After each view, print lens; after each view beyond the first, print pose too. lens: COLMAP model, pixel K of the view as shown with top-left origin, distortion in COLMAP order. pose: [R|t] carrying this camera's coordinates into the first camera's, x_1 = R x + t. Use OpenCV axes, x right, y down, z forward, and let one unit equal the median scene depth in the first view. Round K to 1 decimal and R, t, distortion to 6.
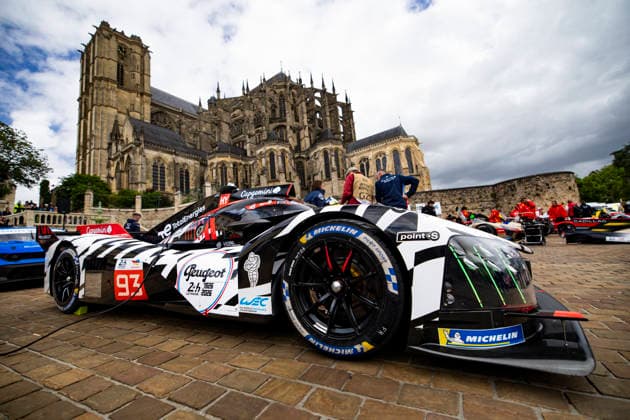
lens RADIAL K [[264.4, 0, 315.0], [0, 264.4, 210.0], [0, 0, 1]] dist [-0.001331, -0.000269]
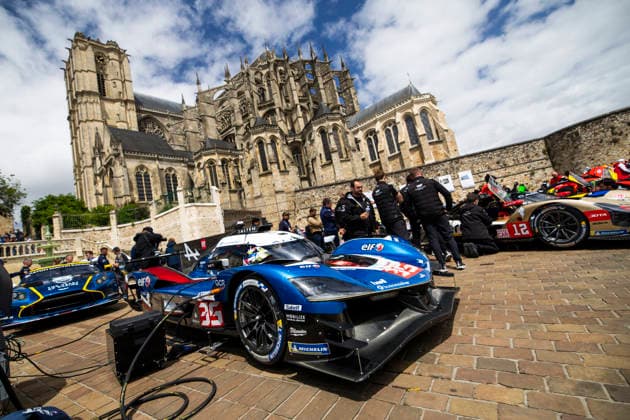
lens RADIAL K [[281.5, 0, 297.4], [0, 281.5, 209.9], [0, 0, 1]] dist [0.000636, 0.000000]
pose [[0.983450, -0.124323, -0.131792, 0.046170], [0.128730, 0.991354, 0.025430, -0.001086], [0.127491, -0.041975, 0.990951, 0.077563]]
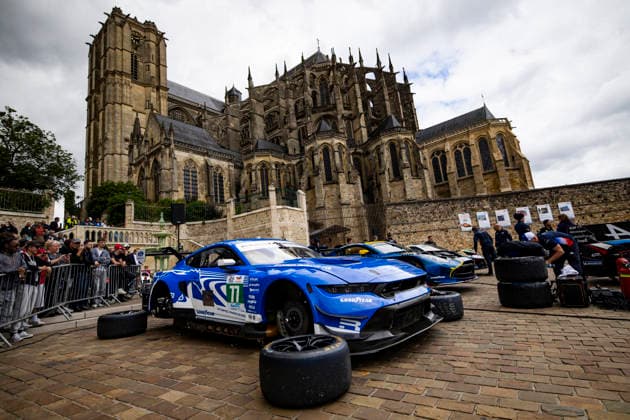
lens RADIAL K [[322.5, 0, 315.0], [0, 322.5, 210.0], [0, 0, 1]] dist [-0.003625, 0.000255]
pose [[0.996570, -0.031216, -0.076641, -0.113101], [0.028454, 0.998915, -0.036866, 0.003915], [0.077709, 0.034558, 0.996377, 0.033850]]
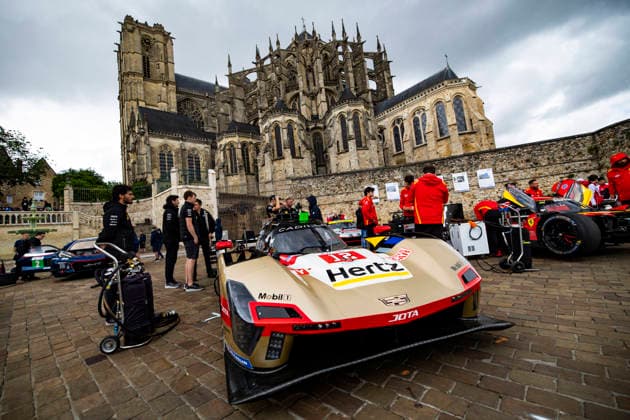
lens RADIAL K [[274.0, 0, 302.8], [0, 274.0, 208.8], [0, 0, 1]] dist [0.000537, 0.000151]
pose [[0.960838, -0.040247, -0.274172, 0.133182], [0.060168, 0.996093, 0.064640, -0.001020], [0.270499, -0.078605, 0.959506, 0.134974]]
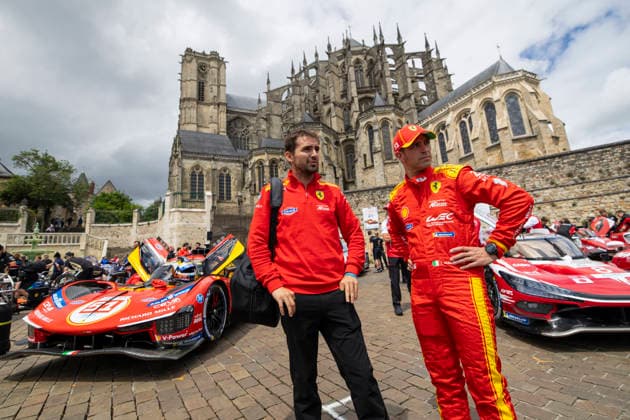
lens RADIAL K [[304.2, 0, 310.7], [0, 304.2, 194.6], [0, 0, 1]] dist [-0.004138, -0.000483]
pose [[0.865089, -0.081380, -0.494973, 0.274273], [0.063473, 0.996580, -0.052916, -0.004735], [0.497586, 0.014359, 0.867296, 0.200001]]
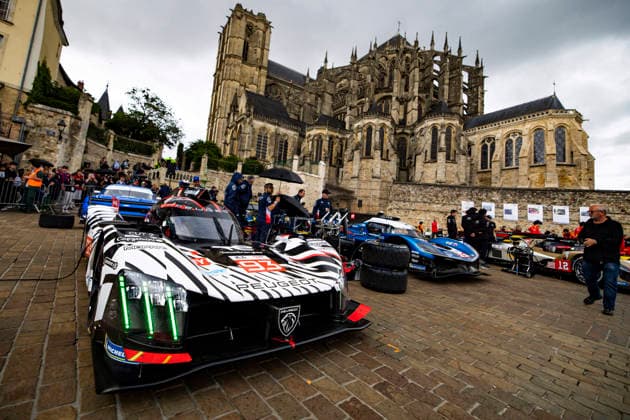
lens RADIAL K [[283.3, 0, 300.9], [0, 283.3, 194.3], [0, 0, 1]] dist [-0.000319, -0.000017]
pose [[0.906389, 0.130426, -0.401806, 0.040460], [-0.117798, 0.991452, 0.056098, -0.009999], [0.405688, -0.003515, 0.914005, 0.001516]]
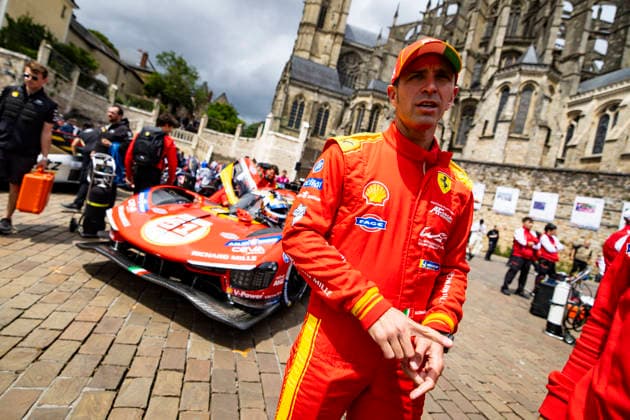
lens RADIAL K [[298.9, 0, 300.9], [0, 298.9, 193.6], [0, 0, 1]] dist [0.001939, 0.000759]
pose [[0.657279, 0.239234, -0.714669, 0.253106], [-0.192148, 0.970137, 0.148033, -0.004989], [0.728741, 0.040024, 0.683618, 0.213197]]
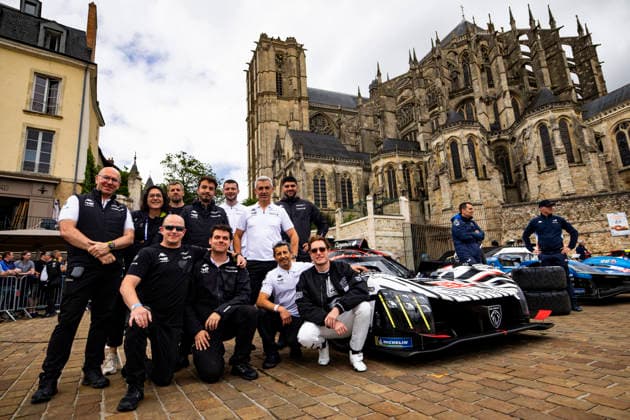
lens RADIAL K [[371.6, 0, 315.0], [0, 371.6, 210.0], [0, 0, 1]] dist [-0.006227, -0.000497]
pose [[0.843316, -0.073064, -0.532428, 0.035744], [0.057546, 0.997296, -0.045710, -0.008699], [0.534328, 0.007909, 0.845240, -0.035150]]
